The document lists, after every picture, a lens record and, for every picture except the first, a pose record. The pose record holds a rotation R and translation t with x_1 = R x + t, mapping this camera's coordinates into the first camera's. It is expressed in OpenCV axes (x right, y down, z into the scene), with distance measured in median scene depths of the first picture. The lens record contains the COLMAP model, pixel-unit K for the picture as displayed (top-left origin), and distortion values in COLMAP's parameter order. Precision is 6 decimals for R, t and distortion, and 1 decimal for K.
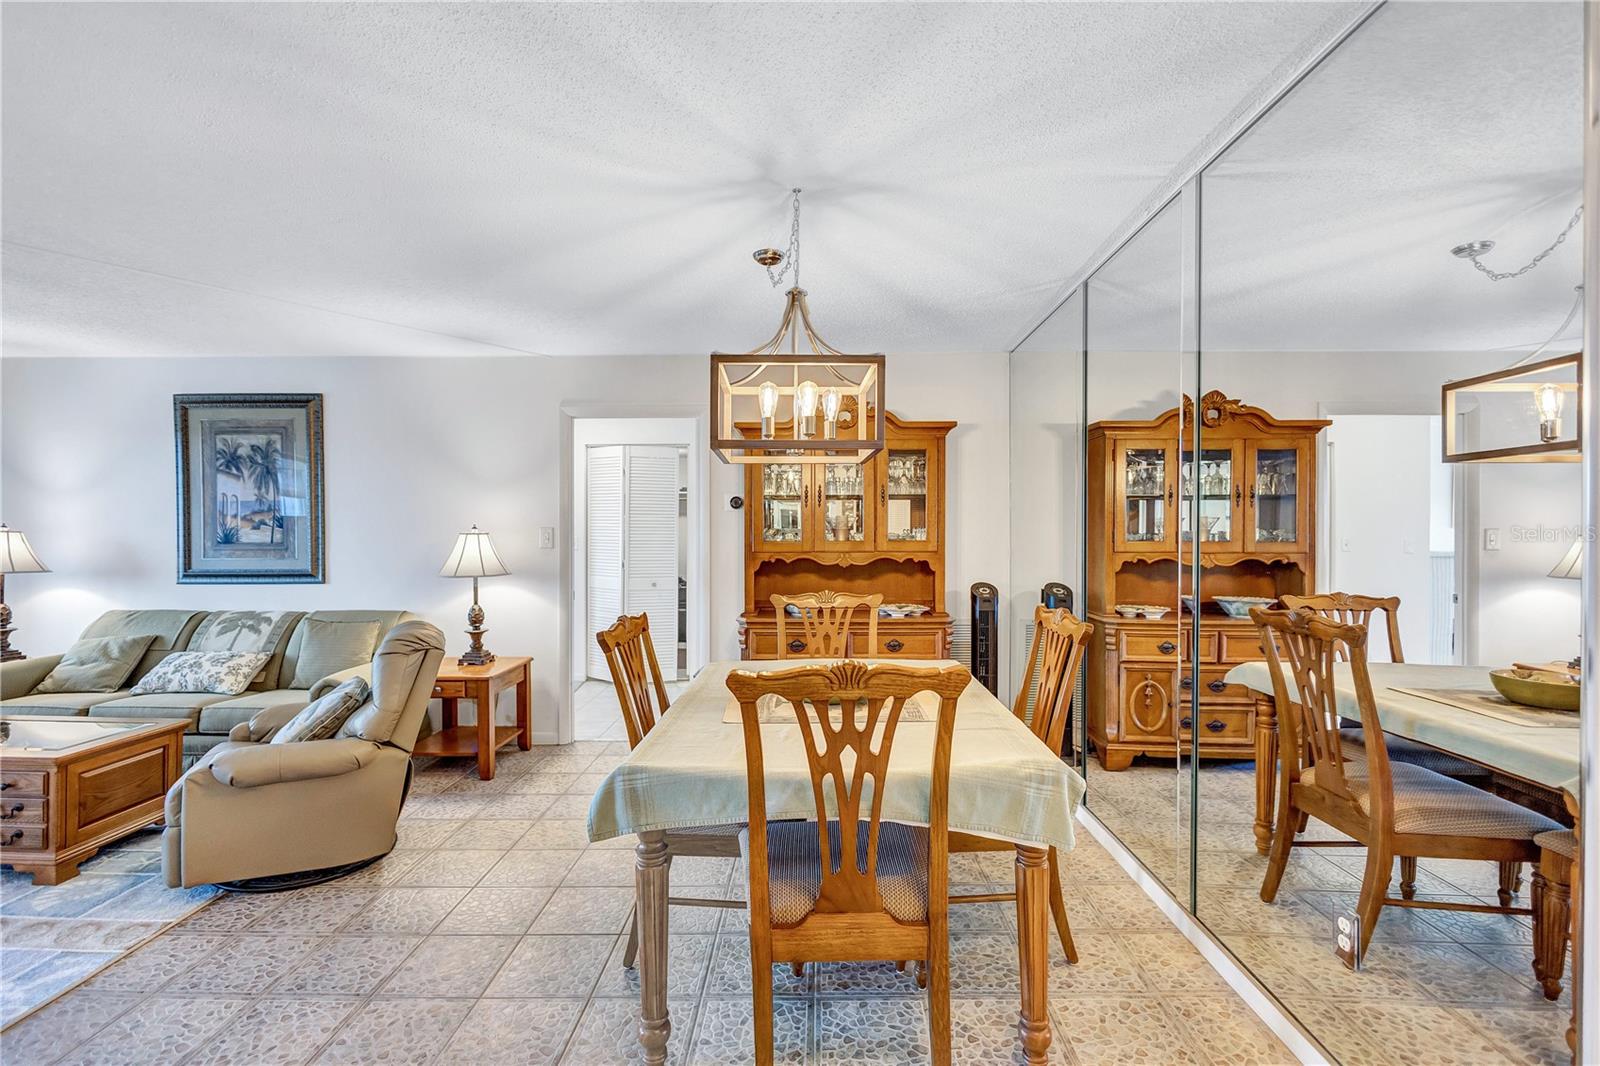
lens RADIAL K [[740.1, 0, 800.0], [0, 740.1, 533.0], [0, 0, 1]] dist [0.000812, -0.000689]
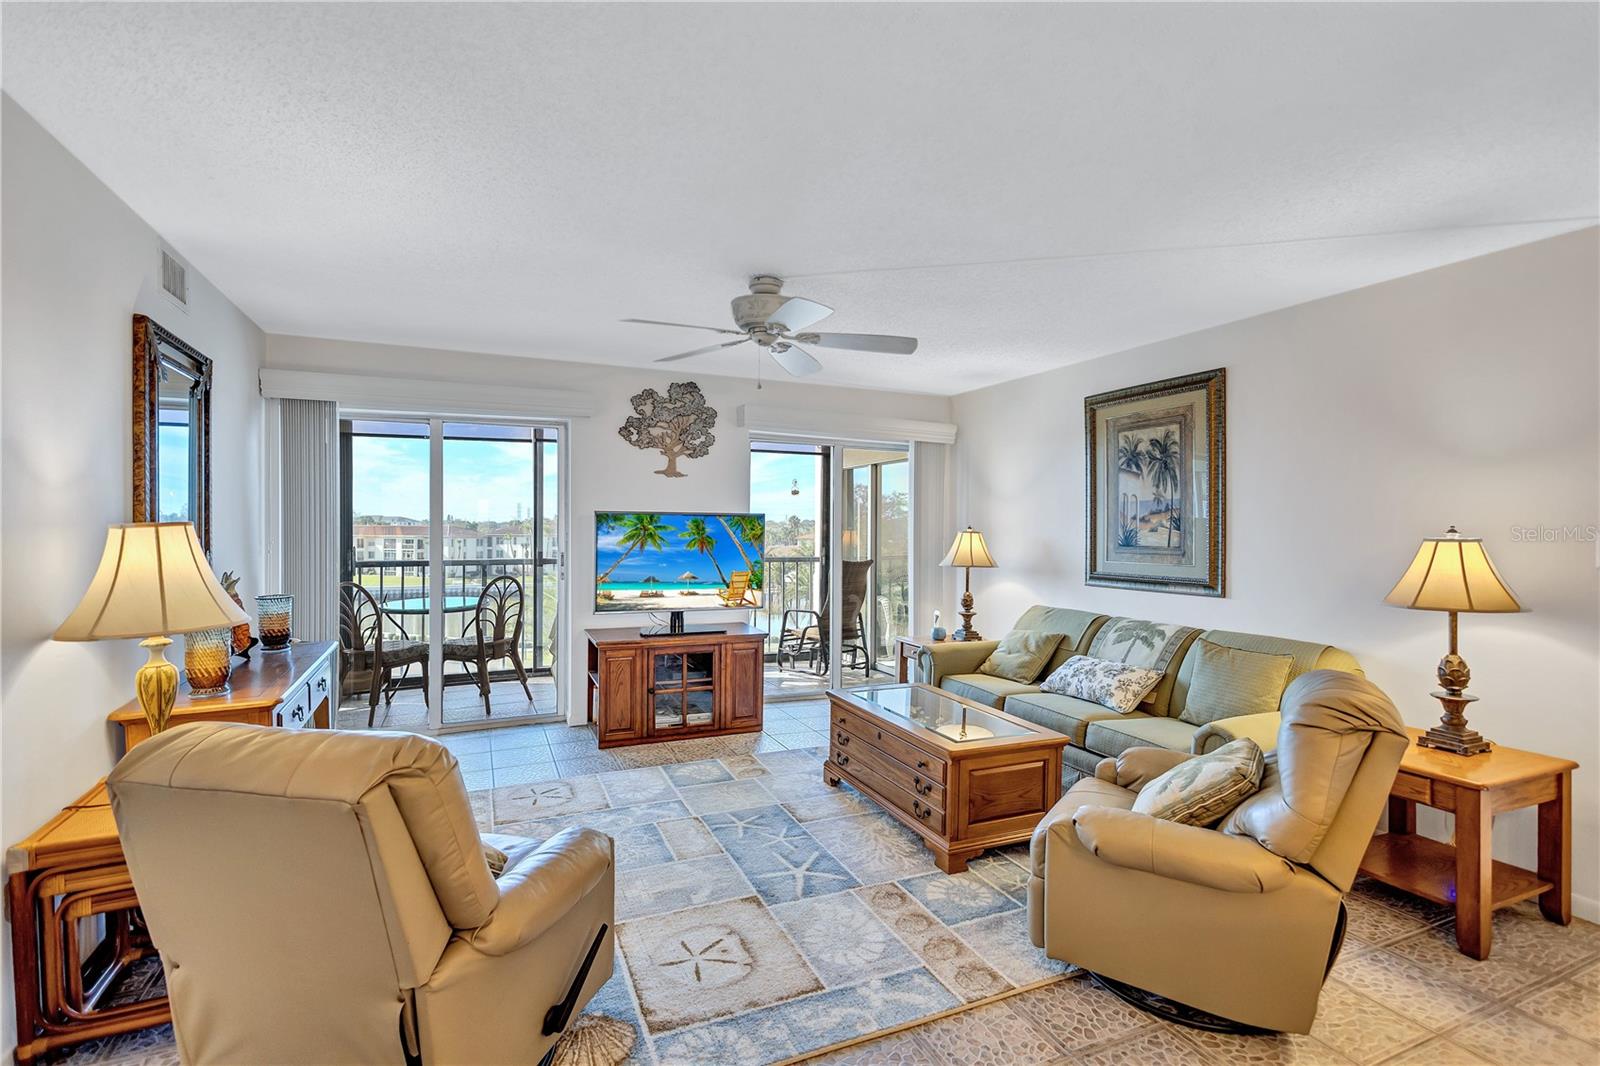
lens RADIAL K [[729.0, 0, 790.9], [0, 729.0, 532.2], [0, 0, 1]] dist [0.000170, -0.000668]
pose [[0.414694, 0.006470, -0.909938, -0.113040], [-0.012585, 0.999920, 0.001374, 0.000337], [0.909874, 0.010882, 0.414742, 0.240129]]
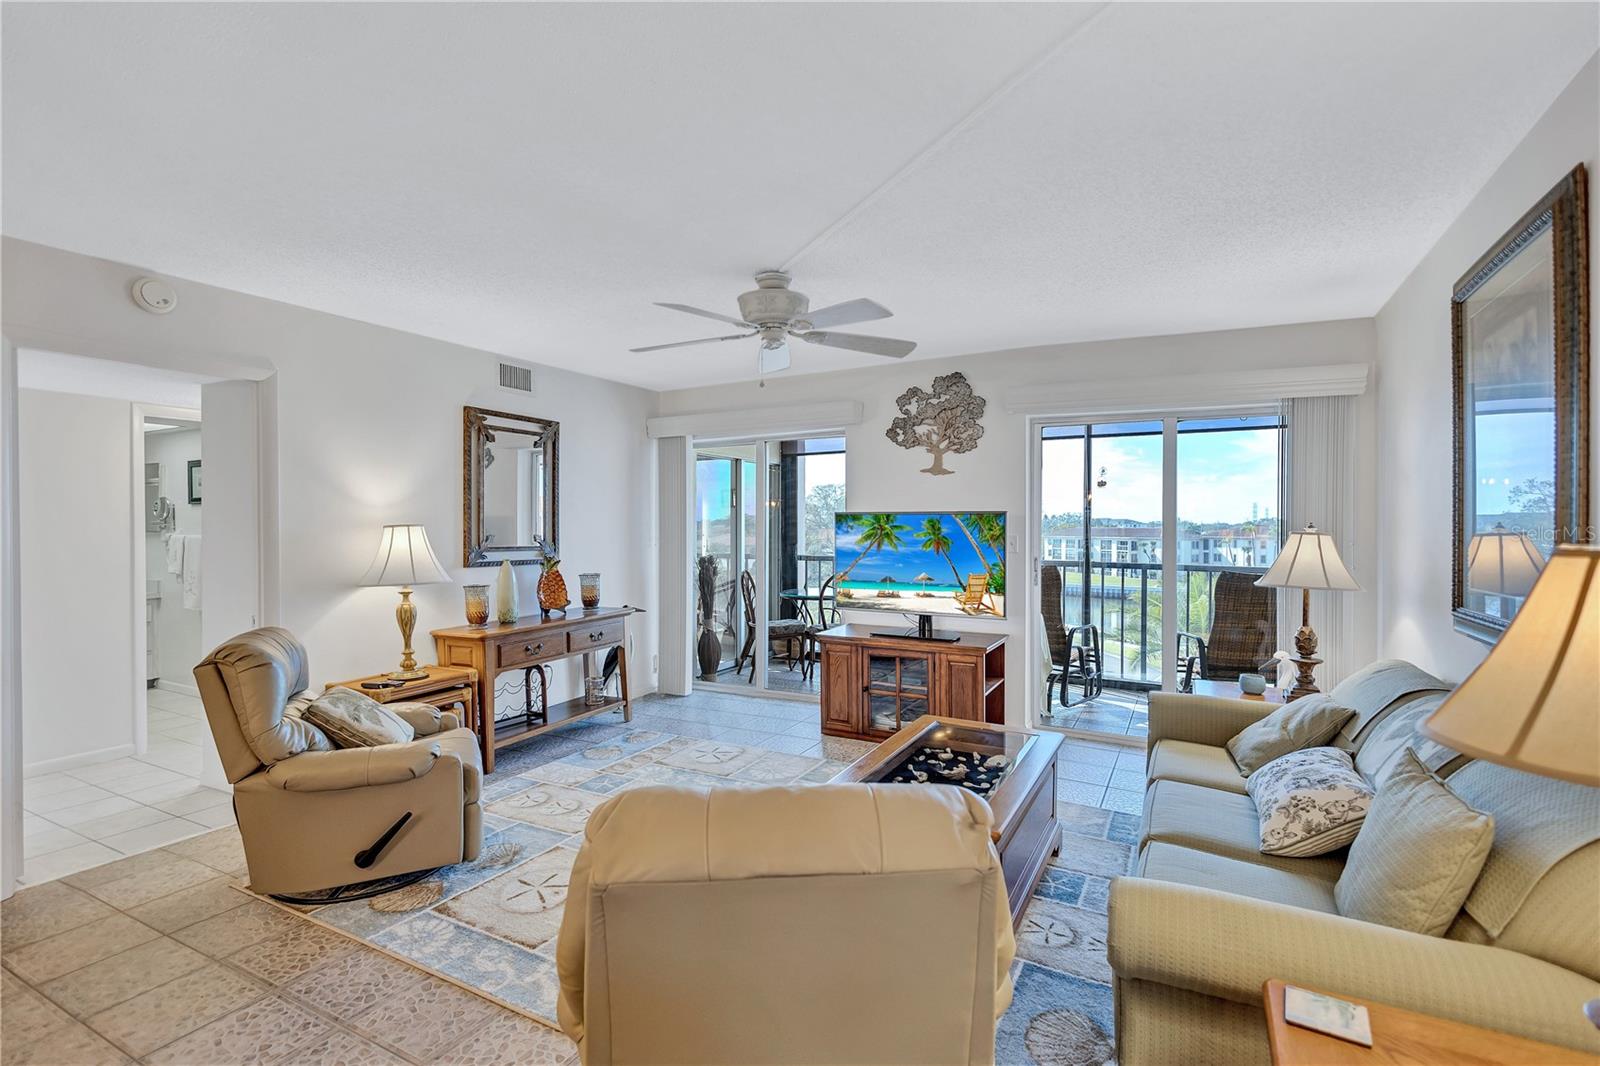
lens RADIAL K [[735.4, 0, 807.9], [0, 735.4, 521.8], [0, 0, 1]] dist [-0.000275, -0.000148]
pose [[-0.448048, -0.008685, -0.893967, -0.154691], [-0.011143, 0.999929, -0.004130, -0.004911], [0.893940, 0.008111, -0.448113, 0.887652]]
